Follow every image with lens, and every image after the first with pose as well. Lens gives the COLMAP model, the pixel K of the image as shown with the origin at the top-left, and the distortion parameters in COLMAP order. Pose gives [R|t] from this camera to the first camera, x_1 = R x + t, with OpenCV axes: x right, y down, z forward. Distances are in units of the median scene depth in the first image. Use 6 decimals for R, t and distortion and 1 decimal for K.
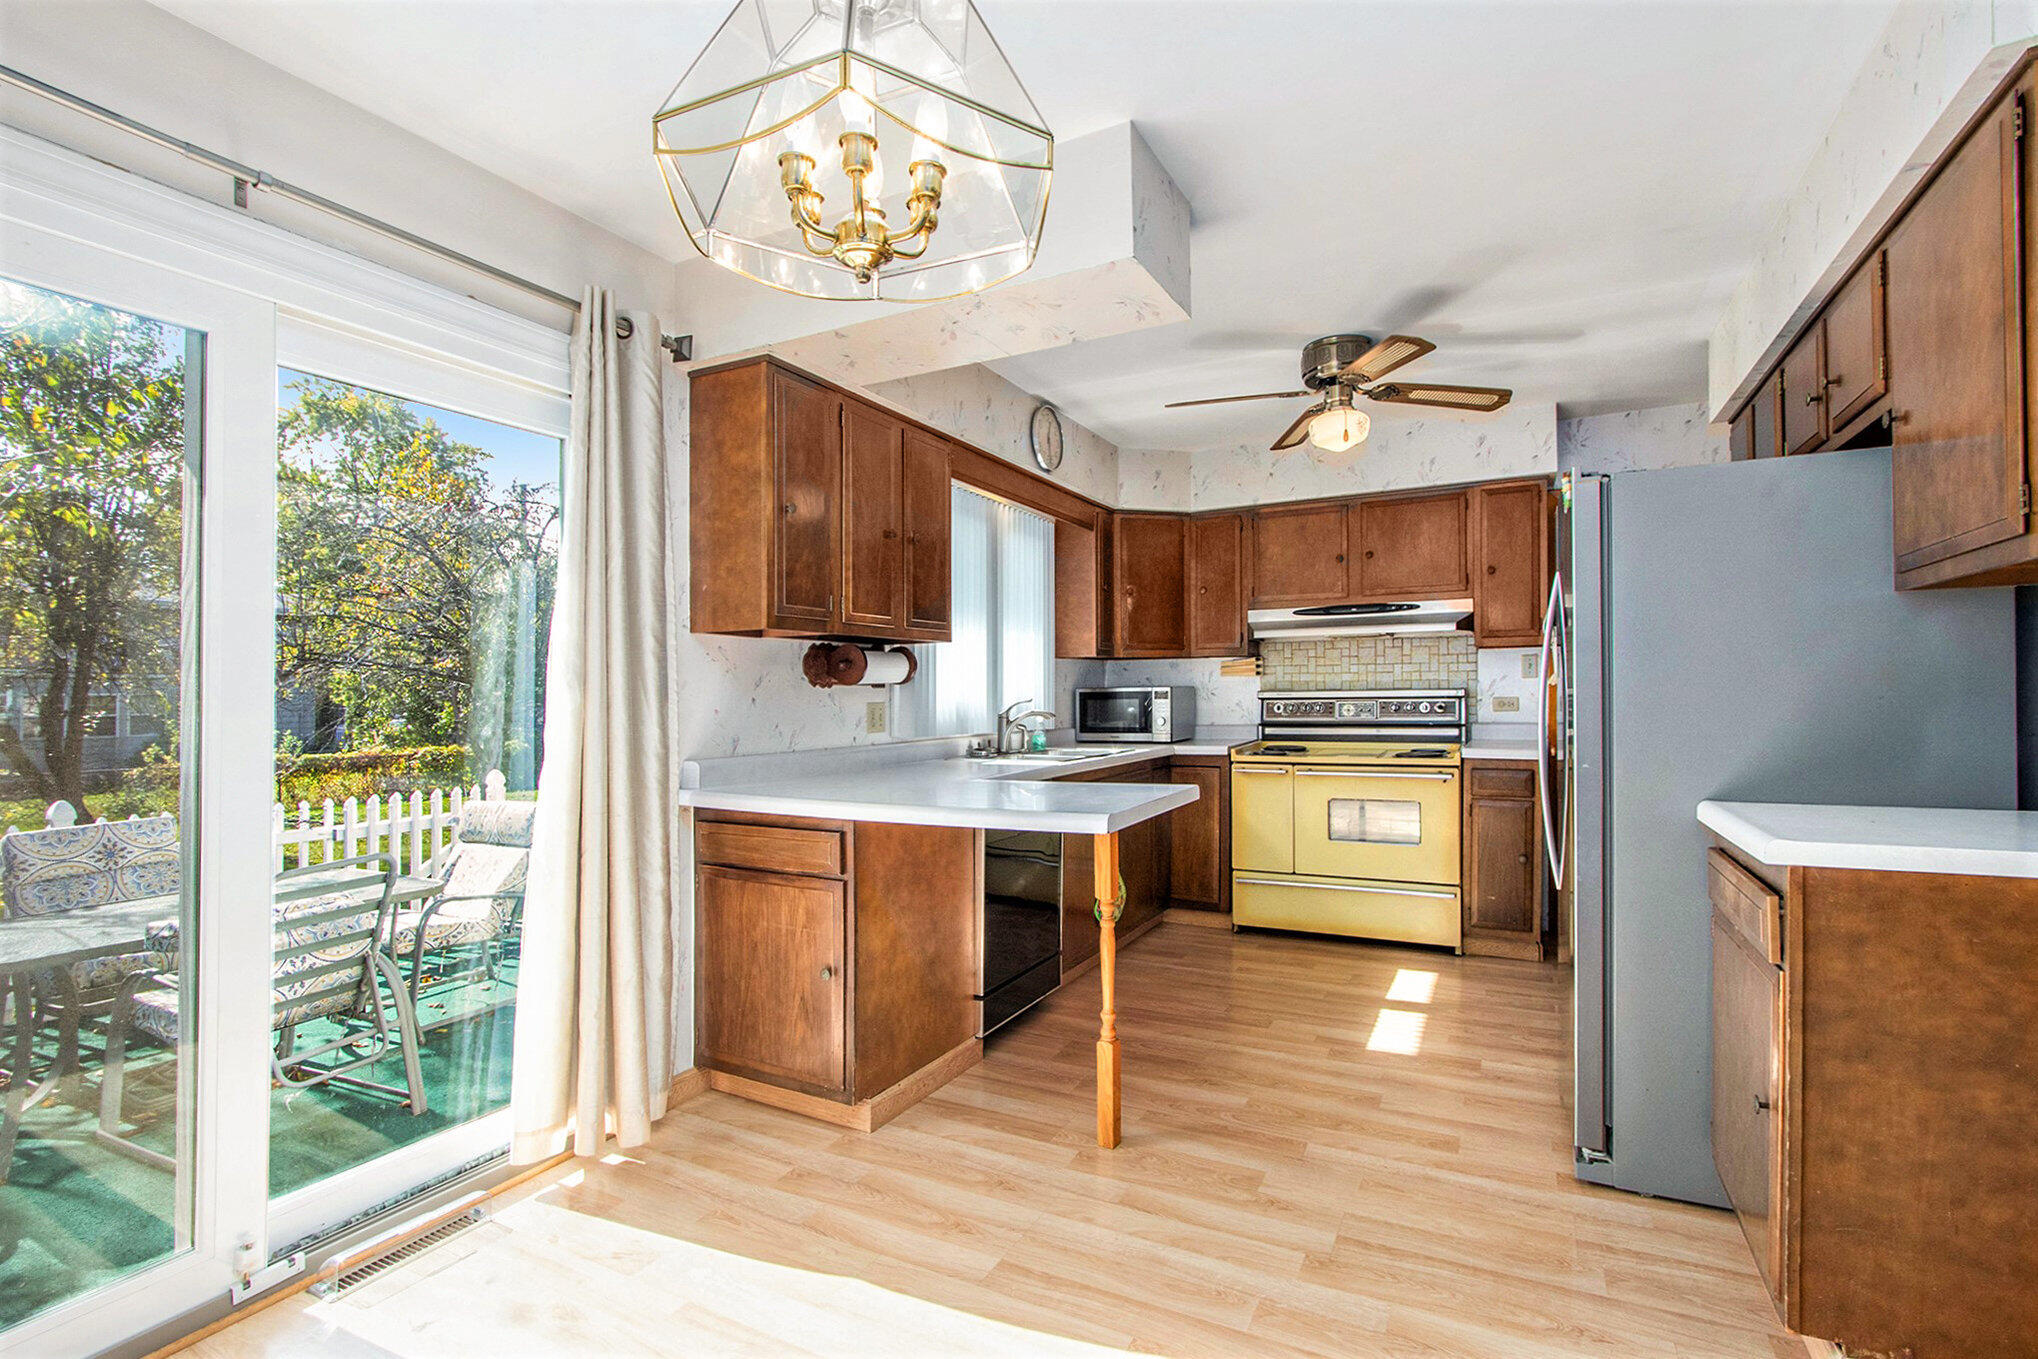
lens RADIAL K [[951.8, 0, 1019.0], [0, 951.8, 684.5], [0, 0, 1]] dist [-0.021983, 0.002756]
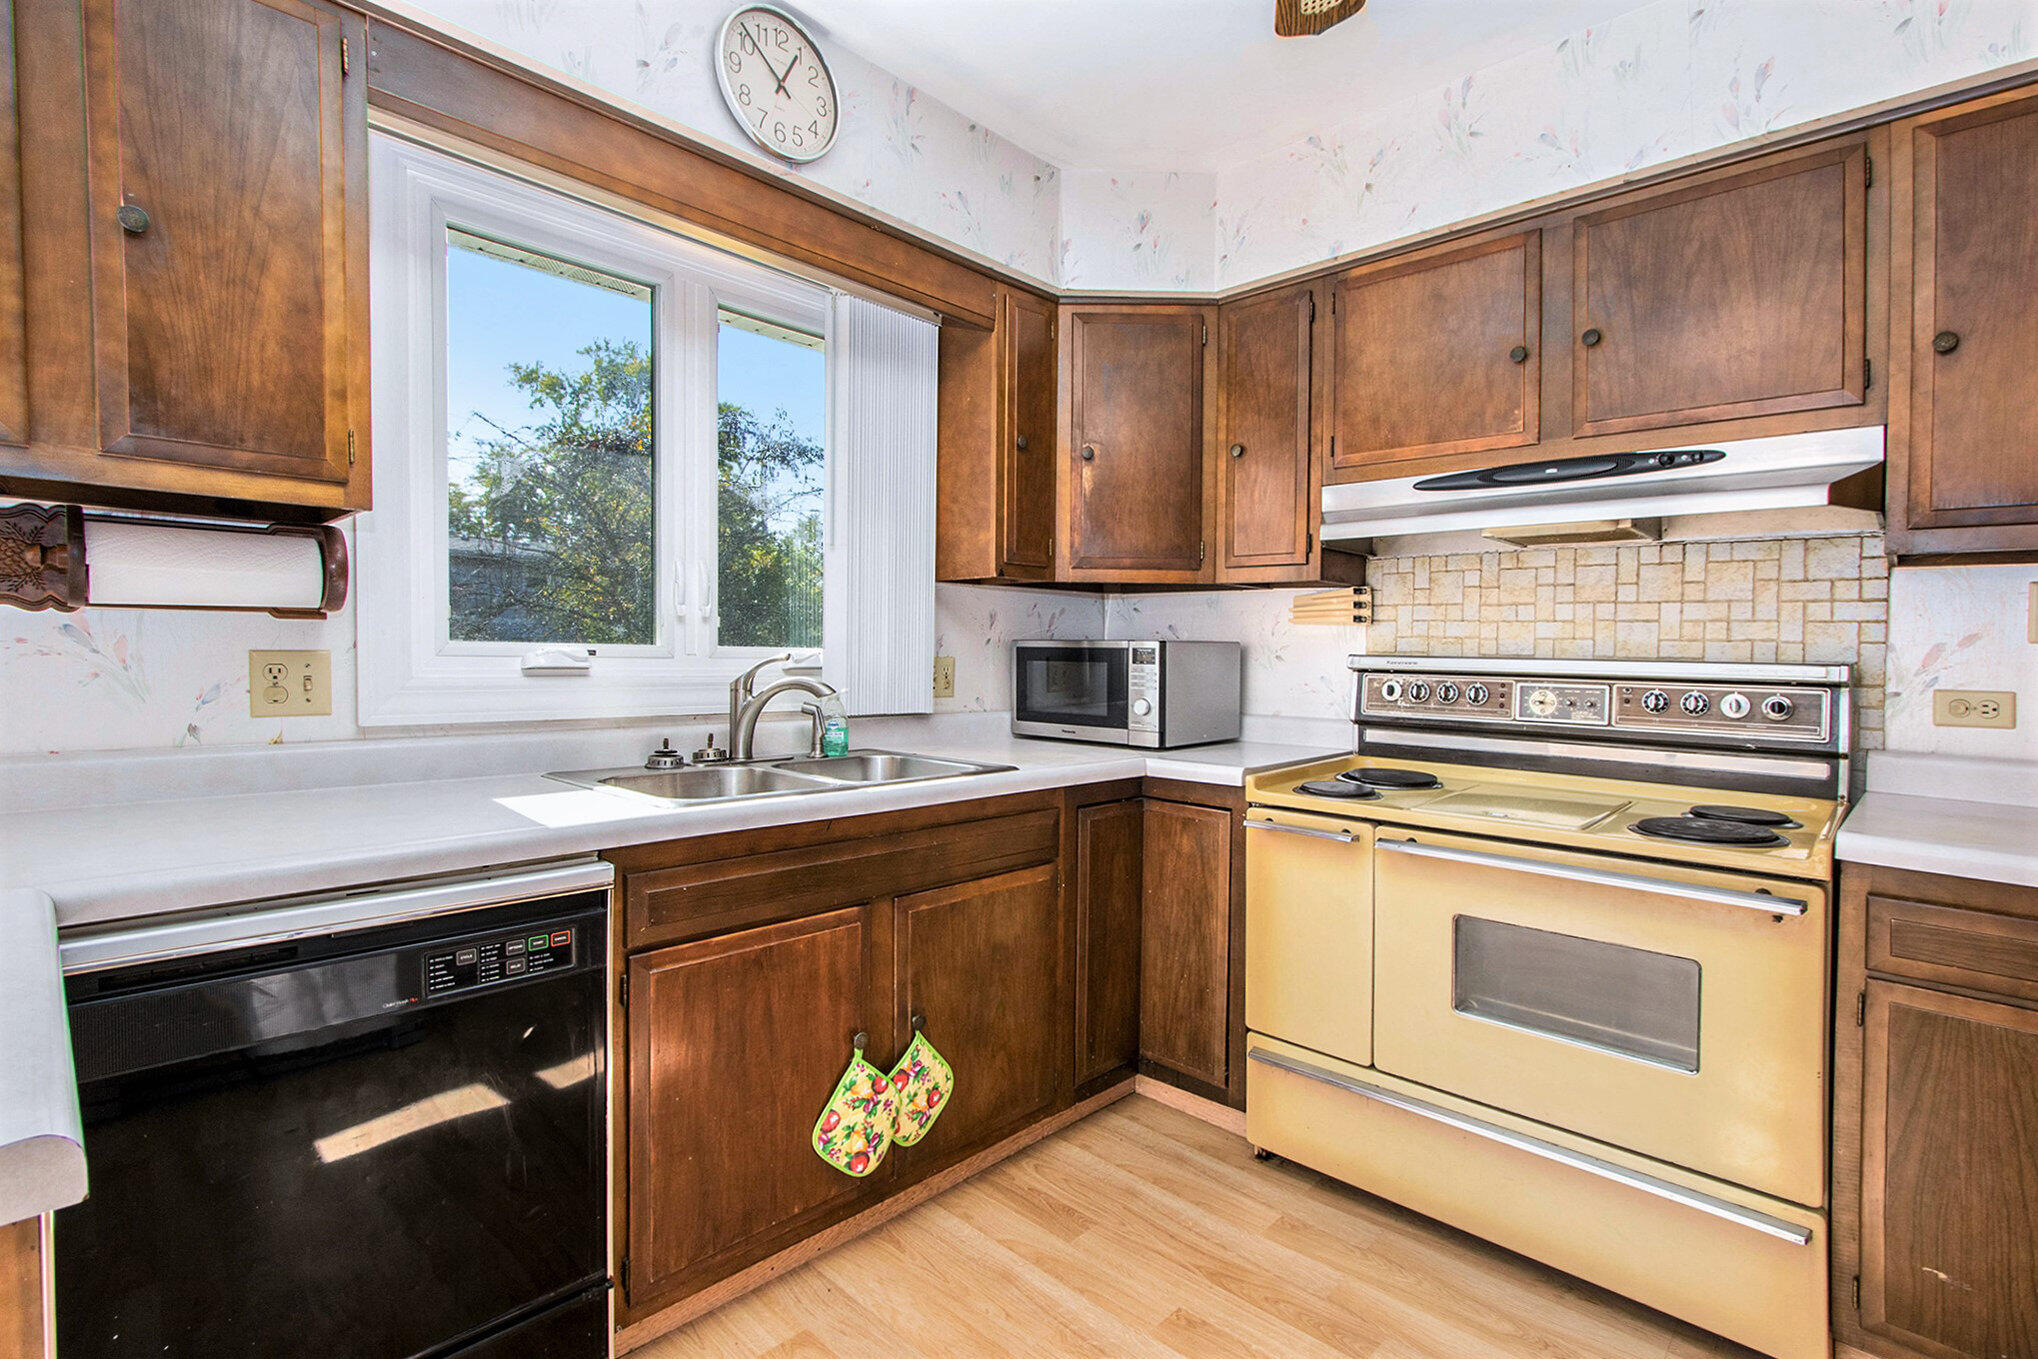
lens RADIAL K [[951.8, 0, 1018.2], [0, 951.8, 647.7], [0, 0, 1]] dist [-0.021983, 0.002756]
pose [[0.958543, 0.031363, -0.283216, 0.238922], [-0.029949, 0.999508, 0.009322, 0.004257], [0.283369, -0.000454, 0.959011, 0.506911]]
